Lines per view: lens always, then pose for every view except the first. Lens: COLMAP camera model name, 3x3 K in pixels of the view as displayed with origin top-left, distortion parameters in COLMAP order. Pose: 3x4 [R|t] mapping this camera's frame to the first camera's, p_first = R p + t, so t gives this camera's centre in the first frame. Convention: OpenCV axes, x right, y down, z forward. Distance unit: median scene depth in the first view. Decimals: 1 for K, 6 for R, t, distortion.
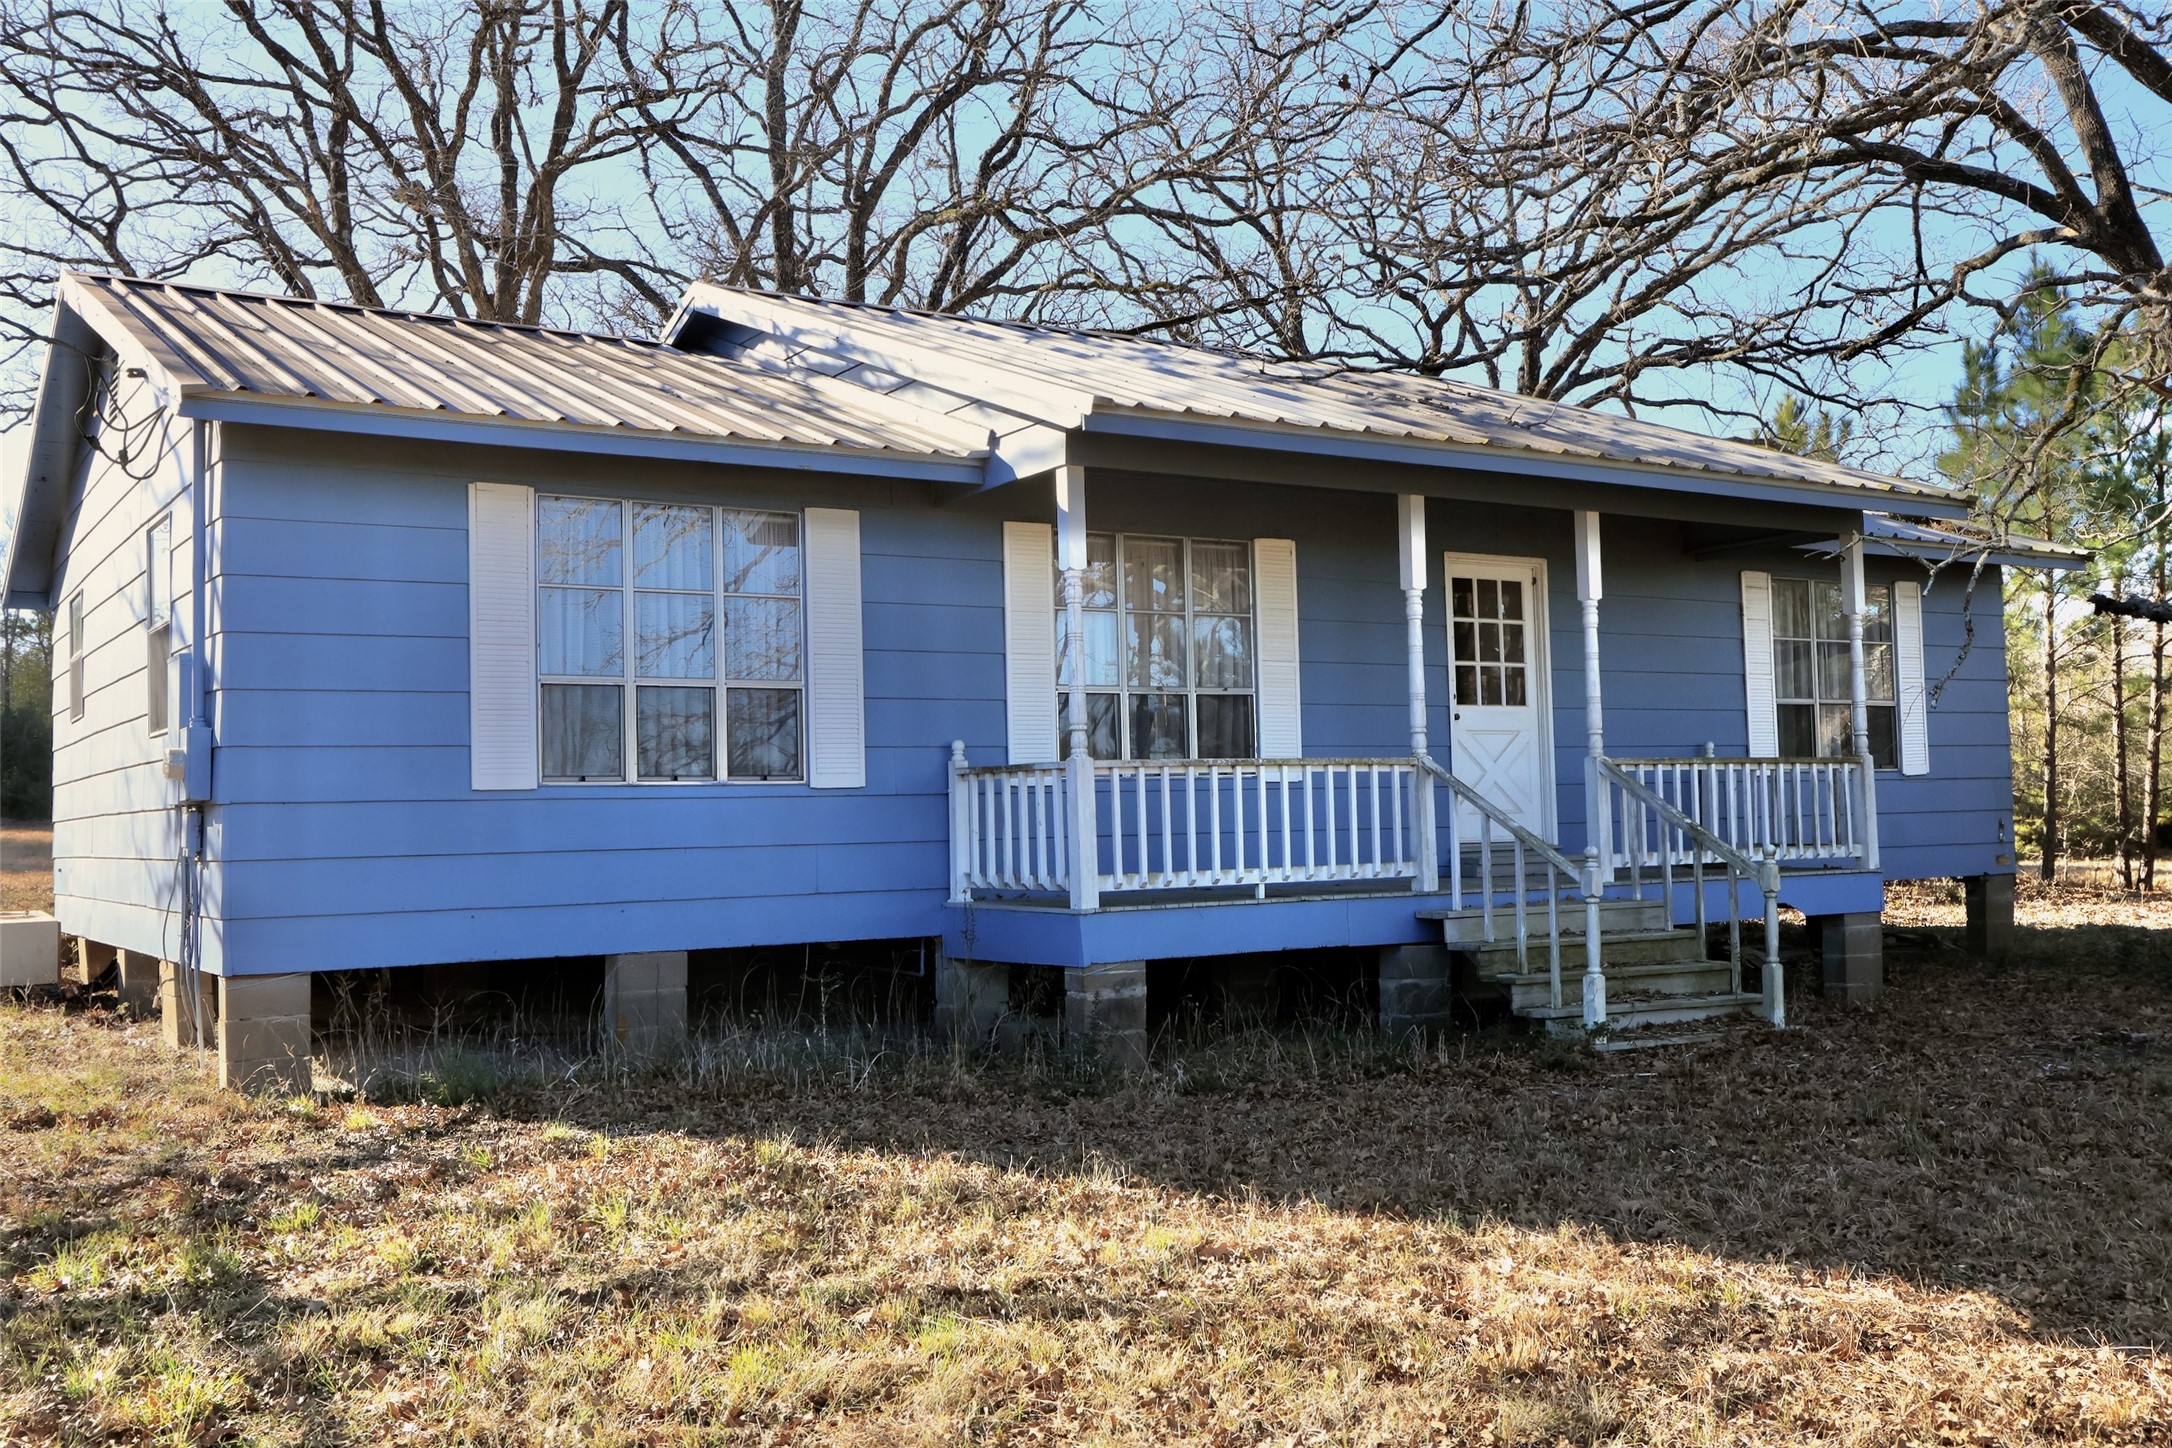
lens RADIAL K [[2038.8, 0, 1075.8], [0, 2038.8, 731.8], [0, 0, 1]] dist [0.020019, 0.000000]
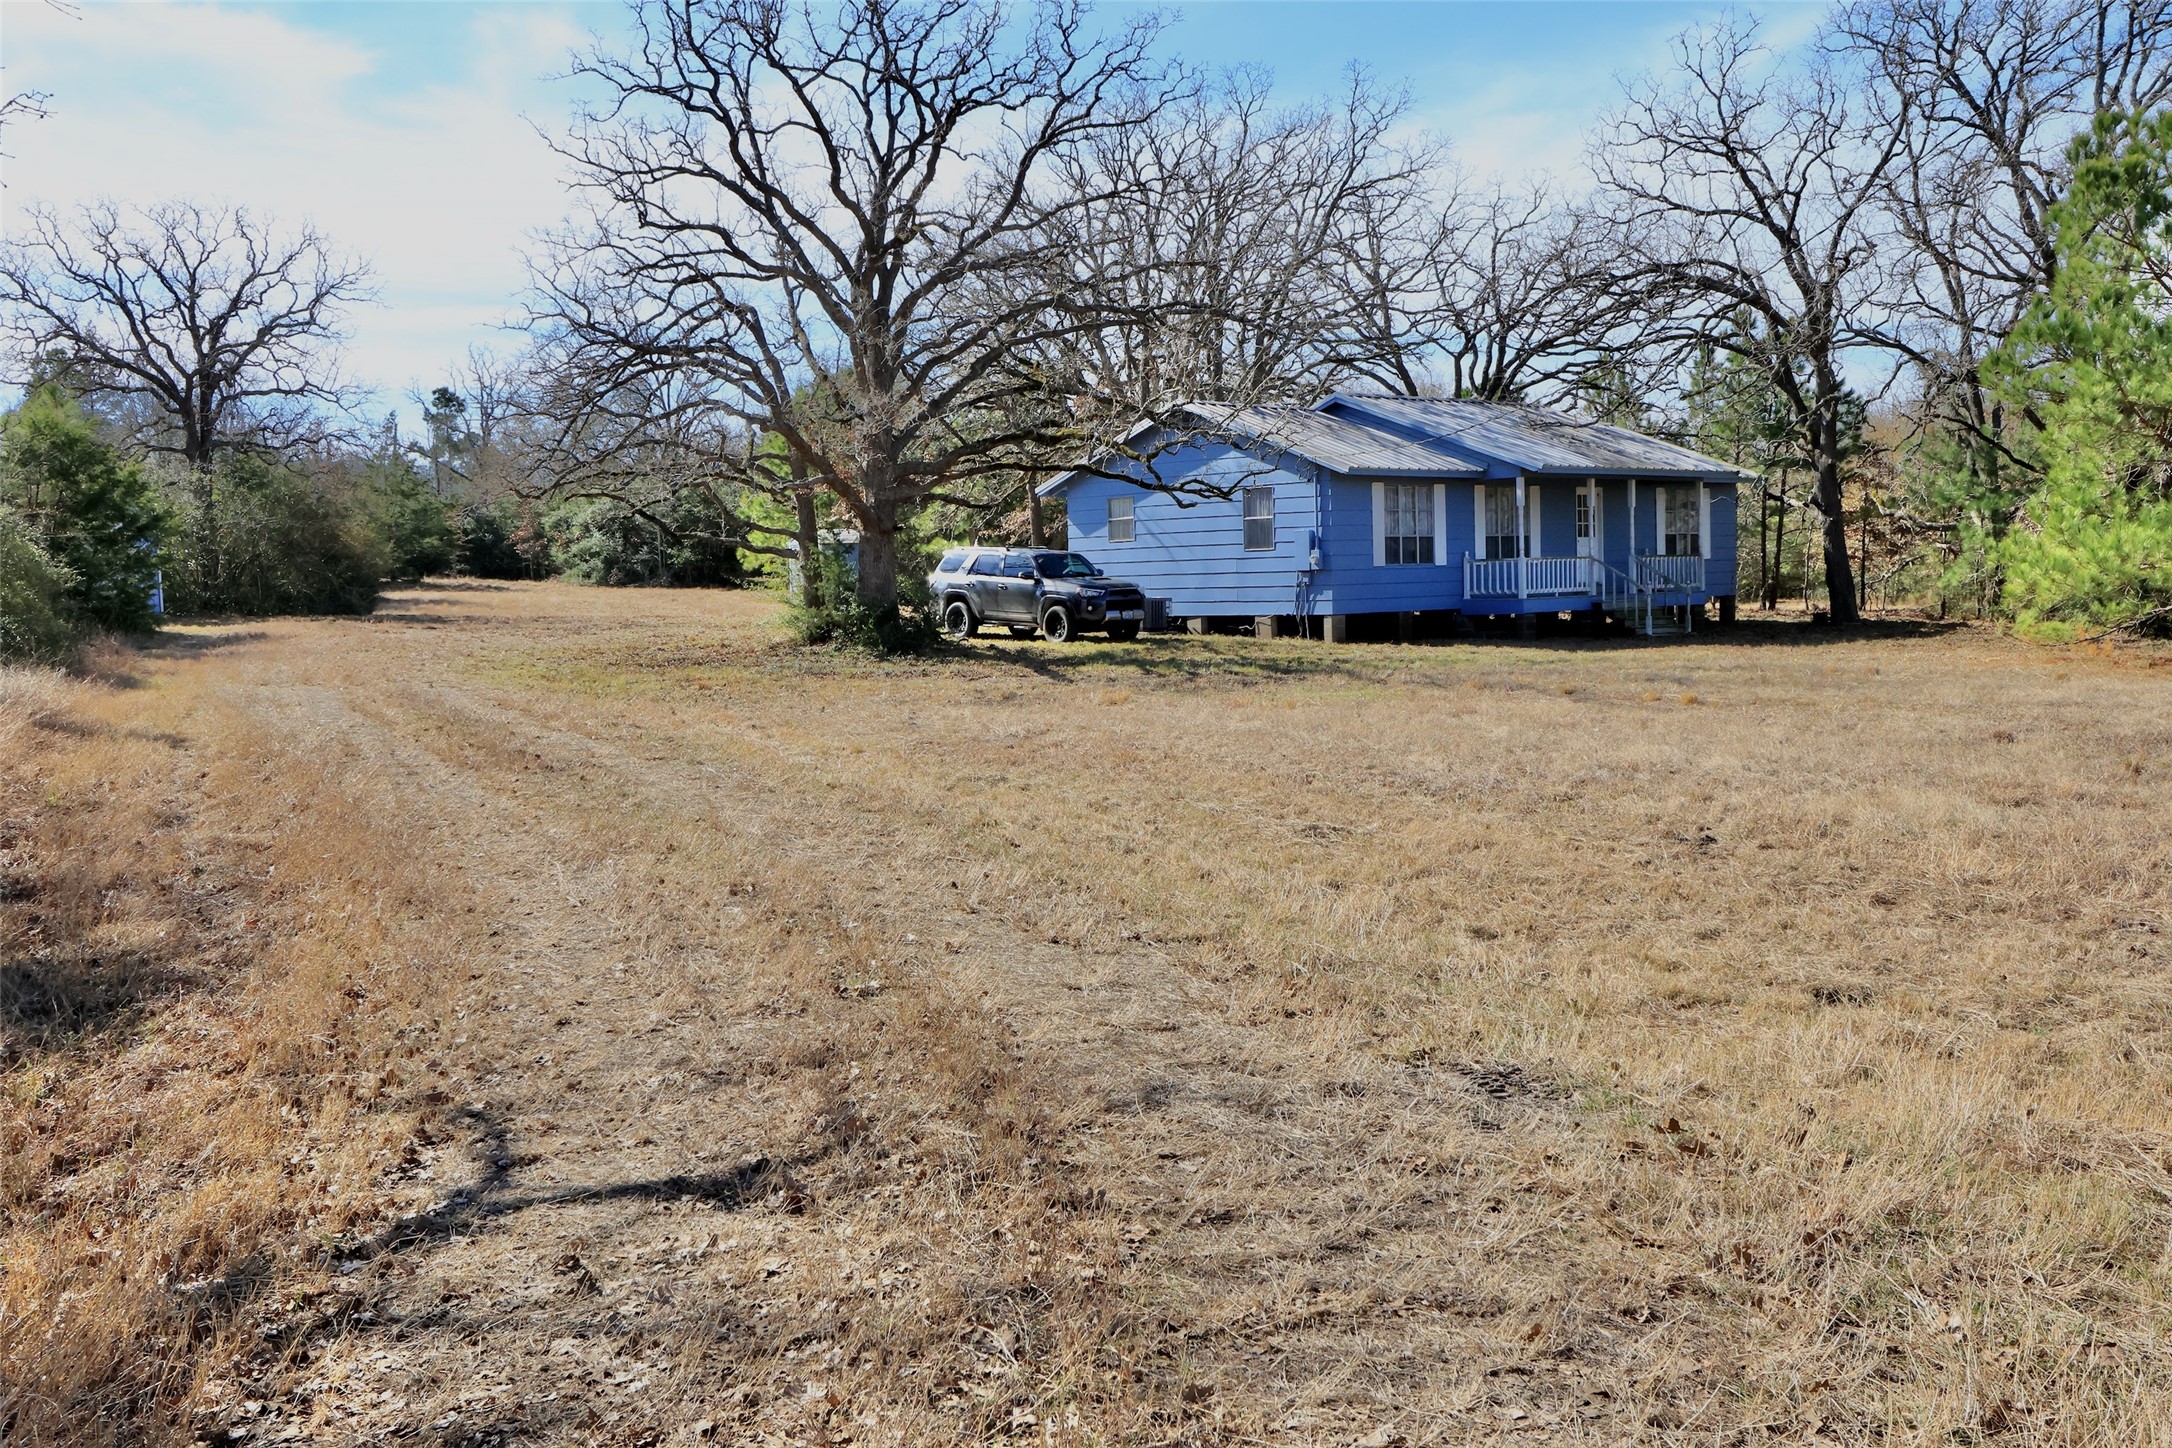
lens RADIAL K [[2198.5, 0, 1099.4], [0, 2198.5, 715.0], [0, 0, 1]] dist [0.025851, 0.000000]
pose [[0.980156, -0.014230, 0.197717, -1.383168], [-0.004523, 0.995555, 0.094074, -0.066254], [-0.198177, -0.093102, 0.975735, -2.470611]]
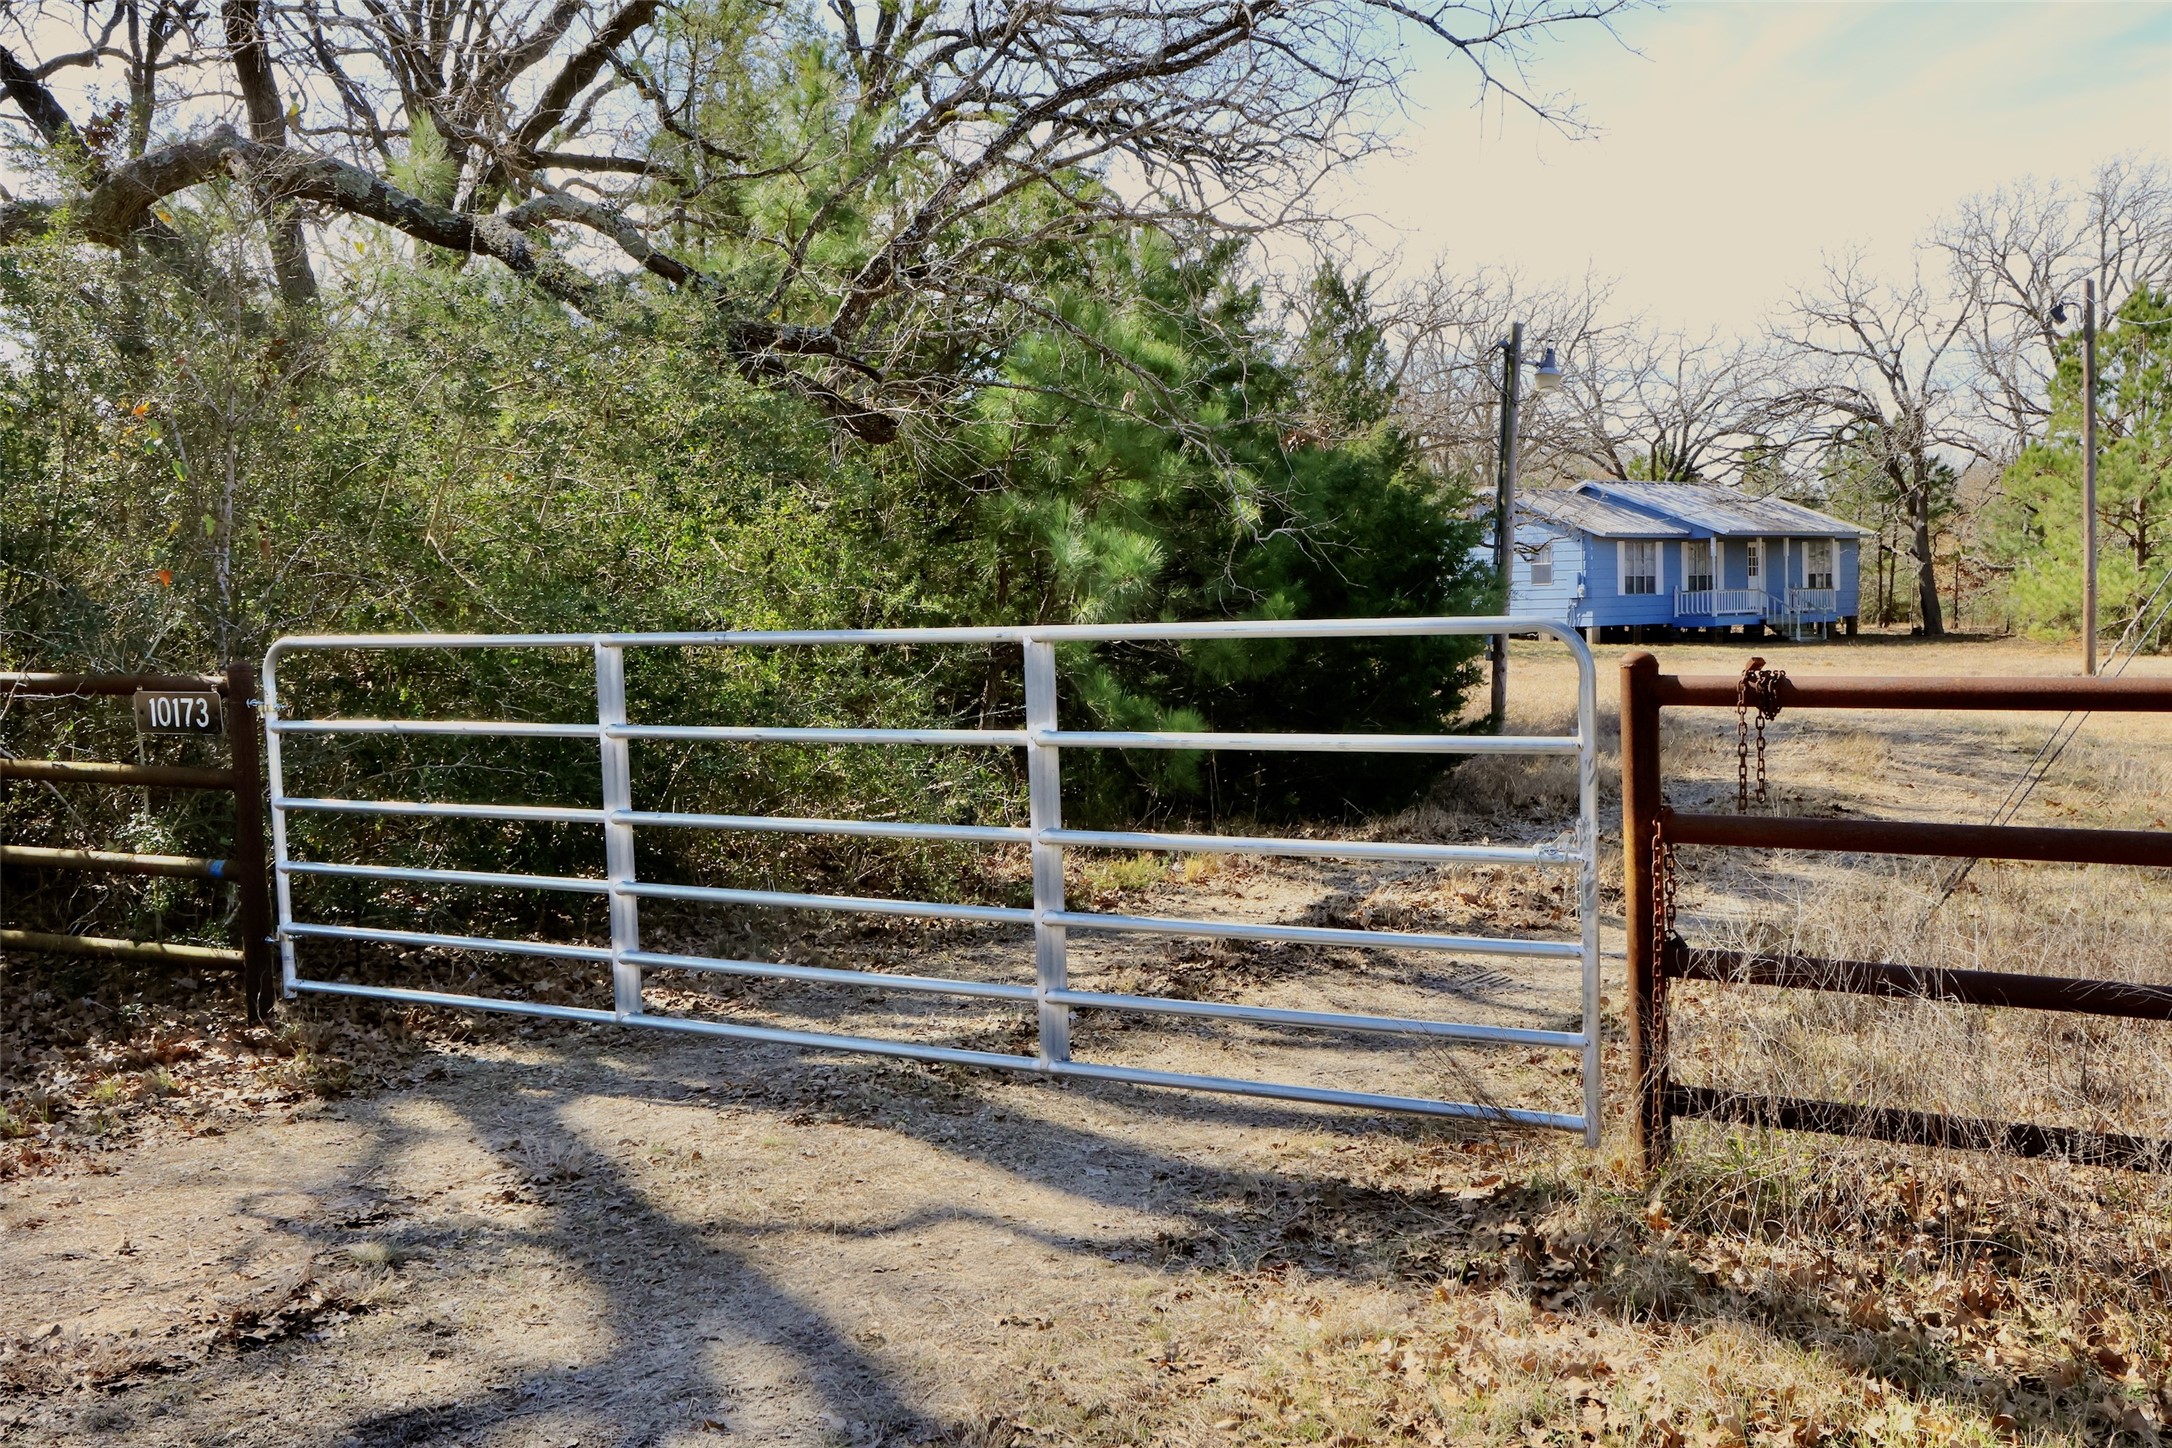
lens RADIAL K [[2198.5, 0, 1069.7], [0, 2198.5, 730.7], [0, 0, 1]] dist [0.025851, 0.000000]
pose [[0.990728, -0.008595, 0.135588, -2.337446], [-0.003305, 0.996177, 0.087297, -0.111477], [-0.135820, -0.086936, 0.986912, -4.322720]]
